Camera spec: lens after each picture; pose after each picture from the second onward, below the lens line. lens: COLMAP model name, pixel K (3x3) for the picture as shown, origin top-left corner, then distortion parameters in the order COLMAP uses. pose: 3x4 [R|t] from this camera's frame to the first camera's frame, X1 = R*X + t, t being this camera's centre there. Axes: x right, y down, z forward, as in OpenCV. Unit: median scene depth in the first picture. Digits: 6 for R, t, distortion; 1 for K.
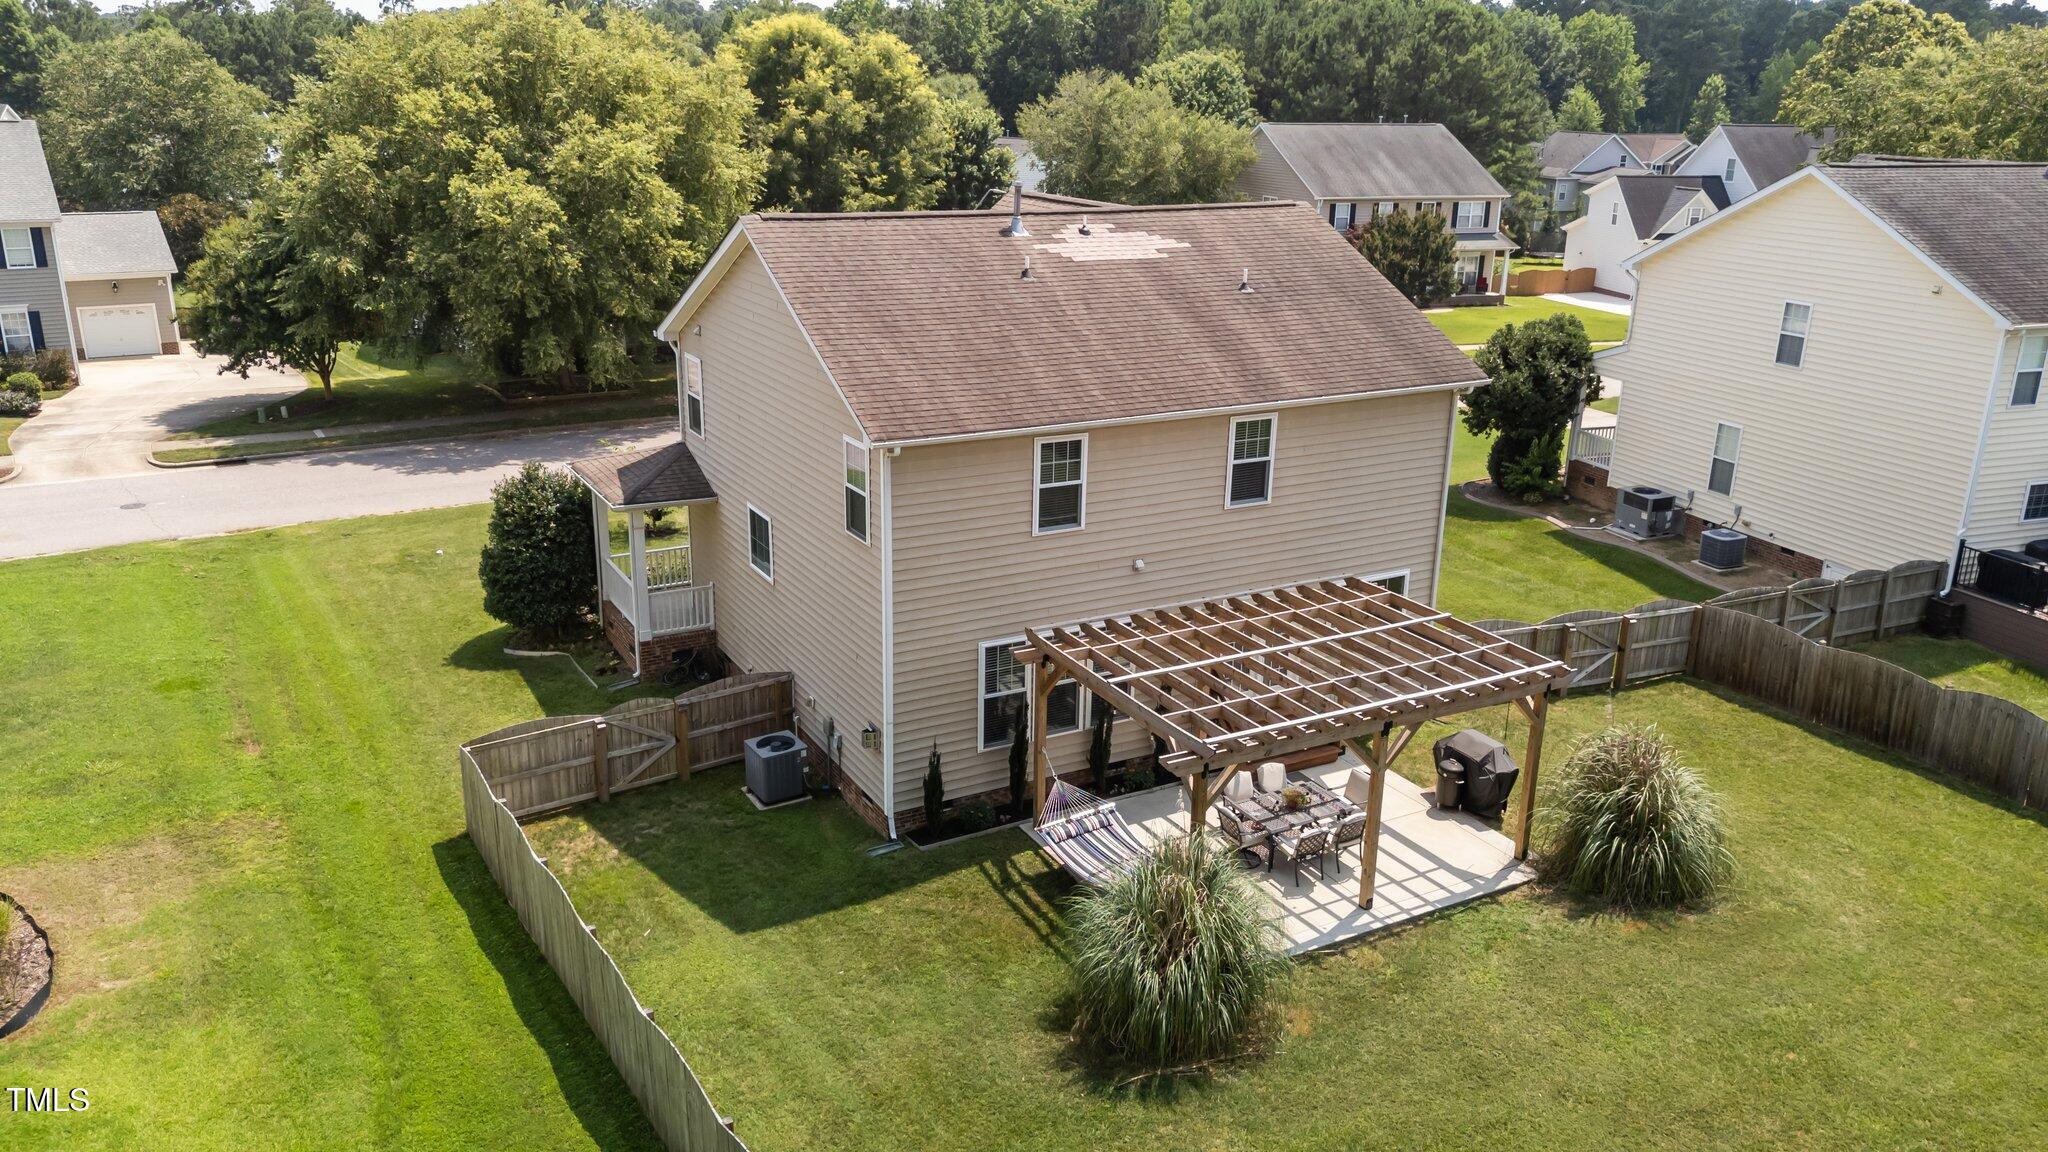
lens RADIAL K [[1506.0, 0, 1018.1], [0, 1506.0, 575.6], [0, 0, 1]] dist [0.067247, -0.076409]
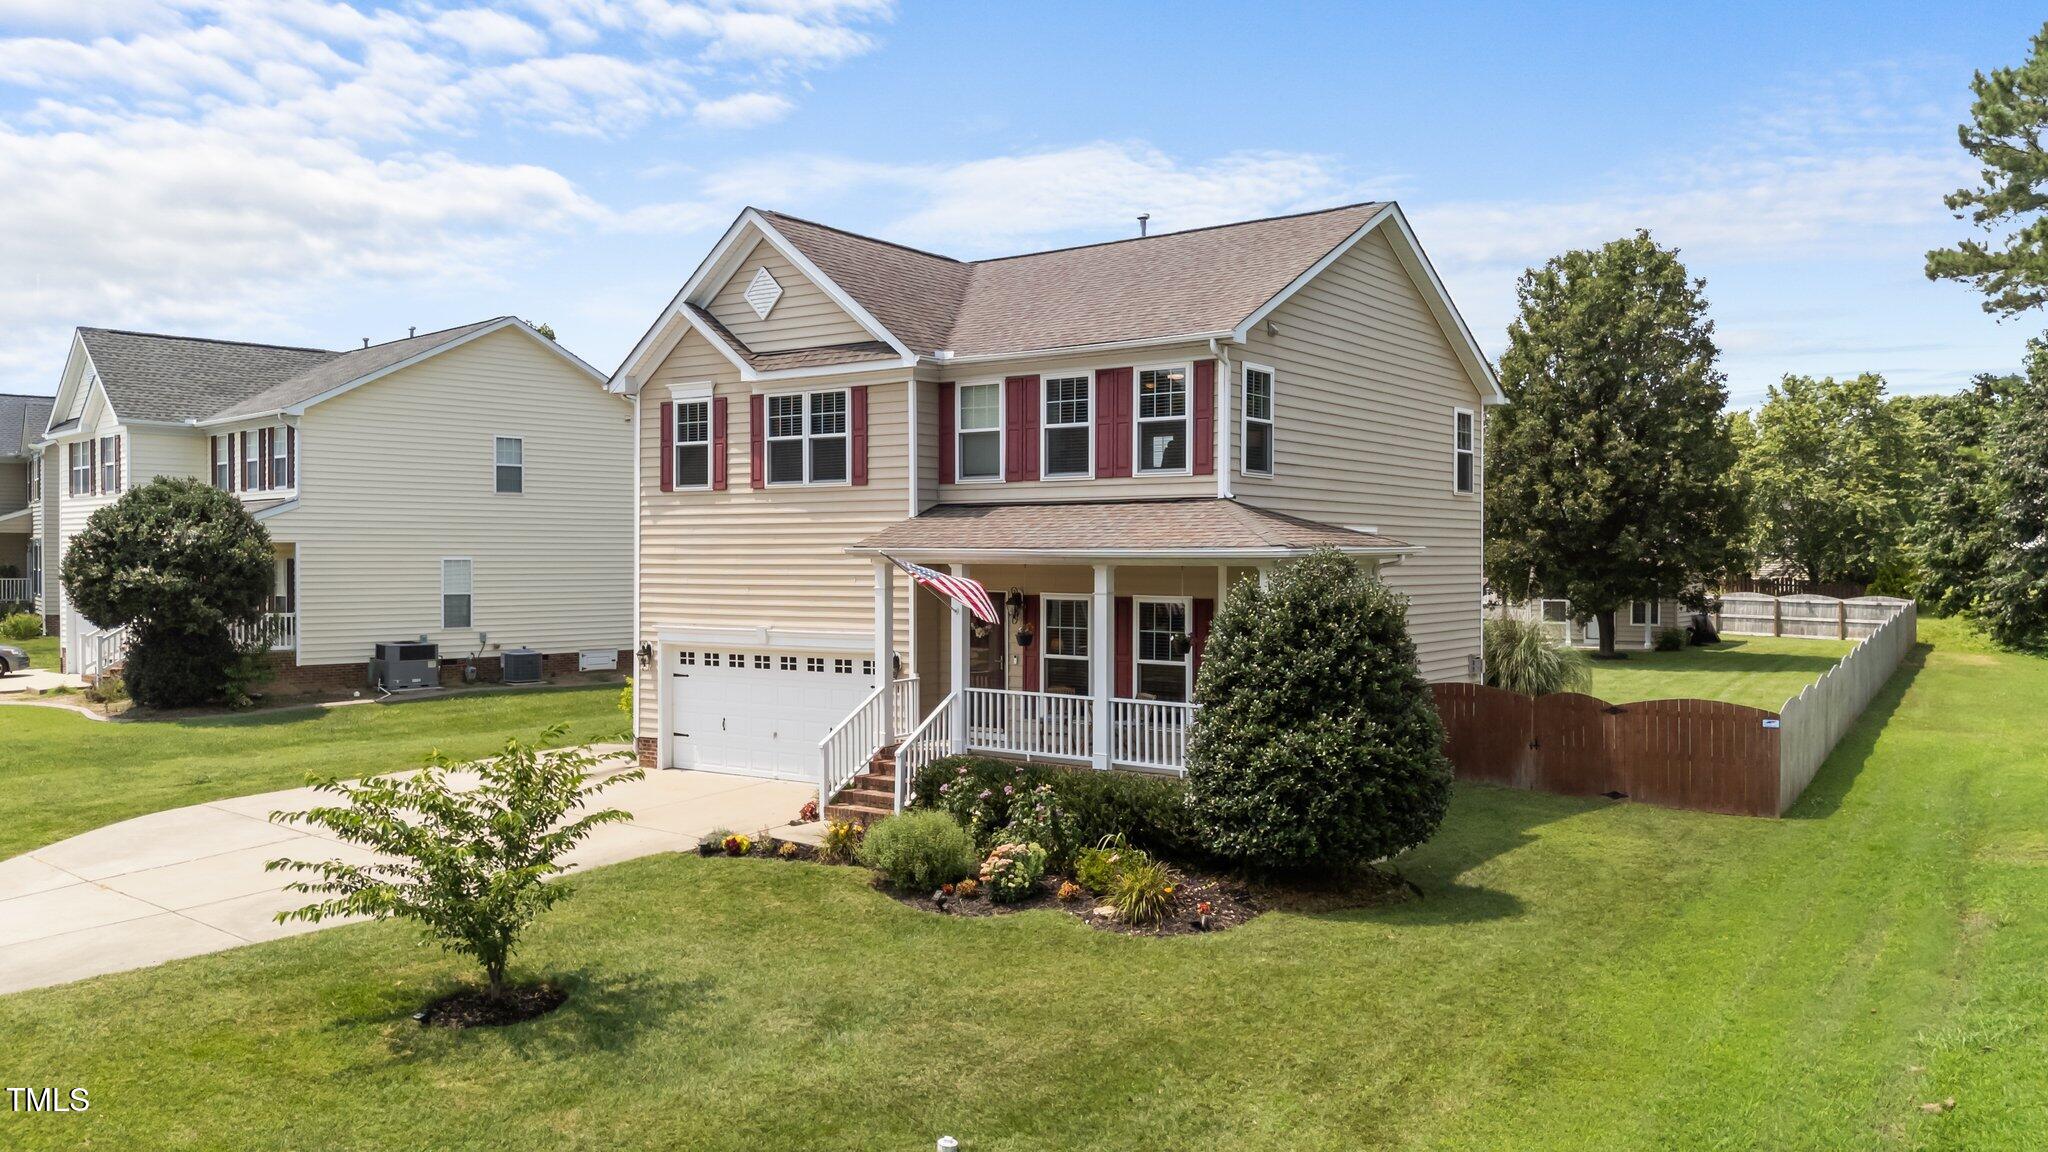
lens RADIAL K [[1546.2, 0, 1024.0], [0, 1546.2, 576.0], [0, 0, 1]] dist [0.064848, -0.083567]
pose [[-0.426368, -0.027441, 0.904133, -0.979754], [0.266437, 0.951386, 0.154521, -0.225818], [-0.864420, 0.306777, -0.398329, 1.665555]]
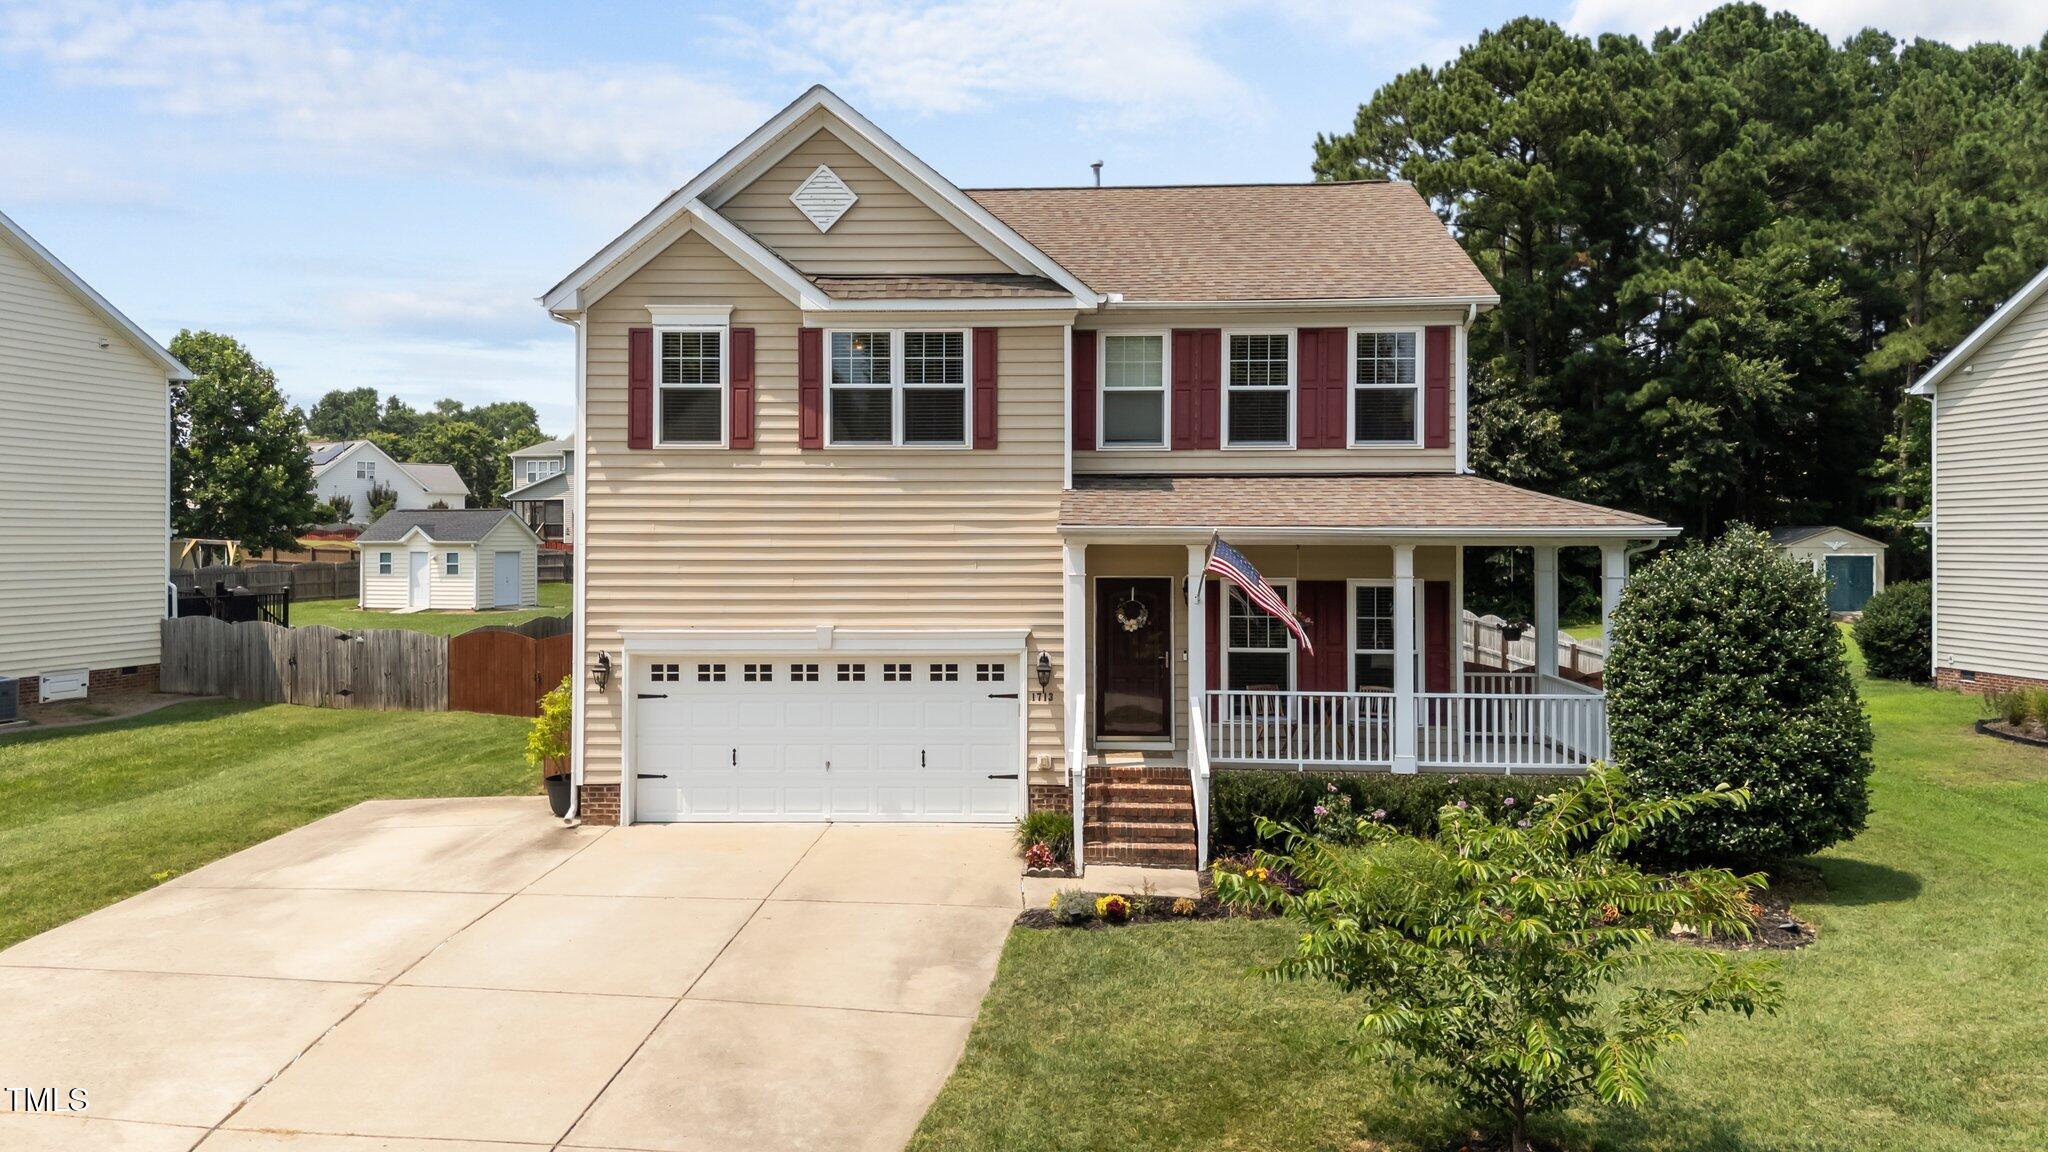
lens RADIAL K [[1541.9, 0, 1024.7], [0, 1541.9, 534.6], [0, 0, 1]] dist [0.064551, -0.070983]
pose [[-0.850291, -0.014285, 0.526119, -0.496892], [0.146292, 0.953825, 0.262328, -0.317344], [-0.505573, 0.300022, -0.808939, 1.984195]]
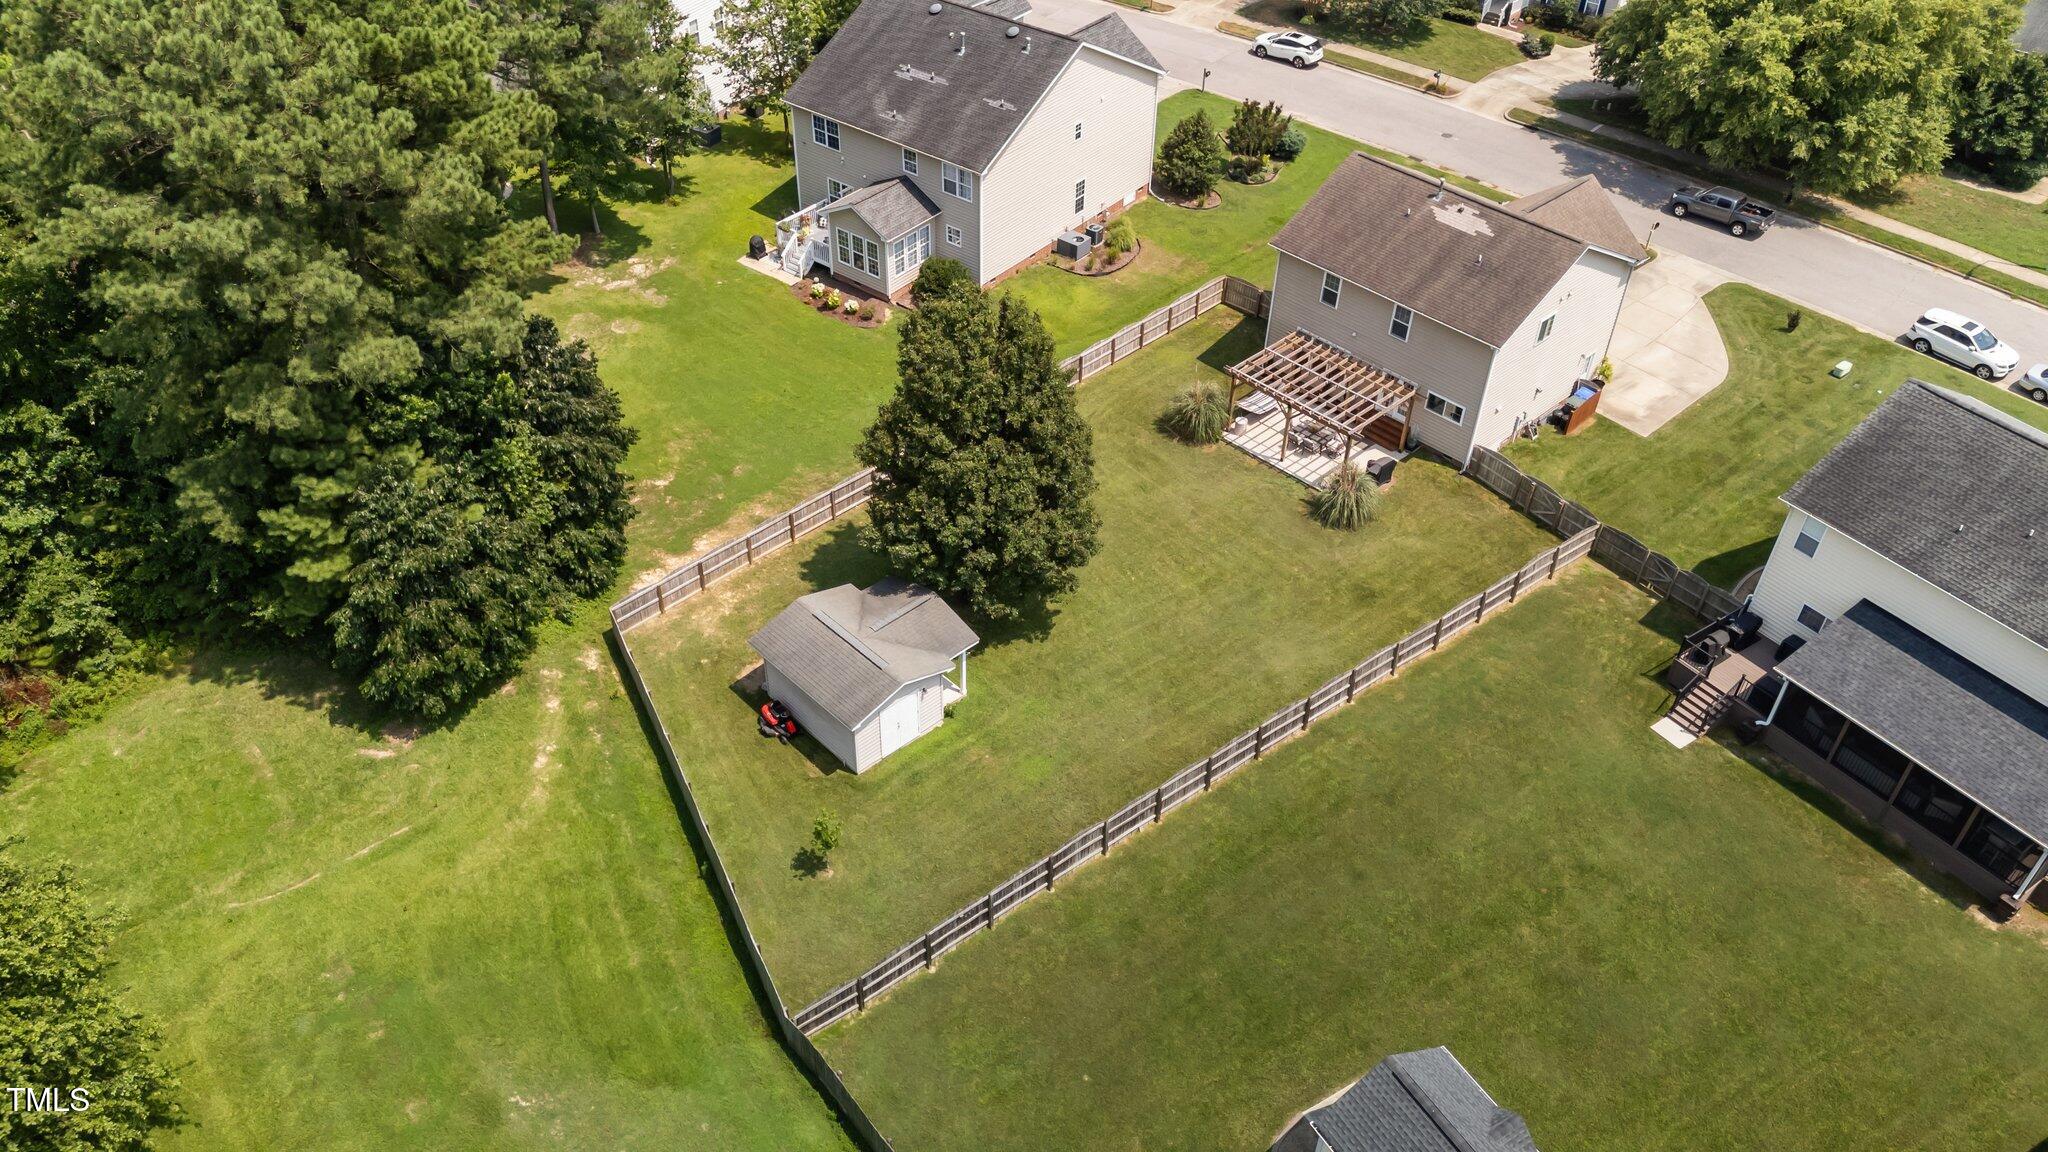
lens RADIAL K [[1490.4, 0, 1018.6], [0, 1490.4, 588.0], [0, 0, 1]] dist [0.079494, -0.087015]
pose [[0.246630, 0.621945, -0.743208, 2.158345], [-0.306755, 0.777566, 0.548901, -0.921160], [0.919280, 0.092607, 0.382556, -0.514010]]
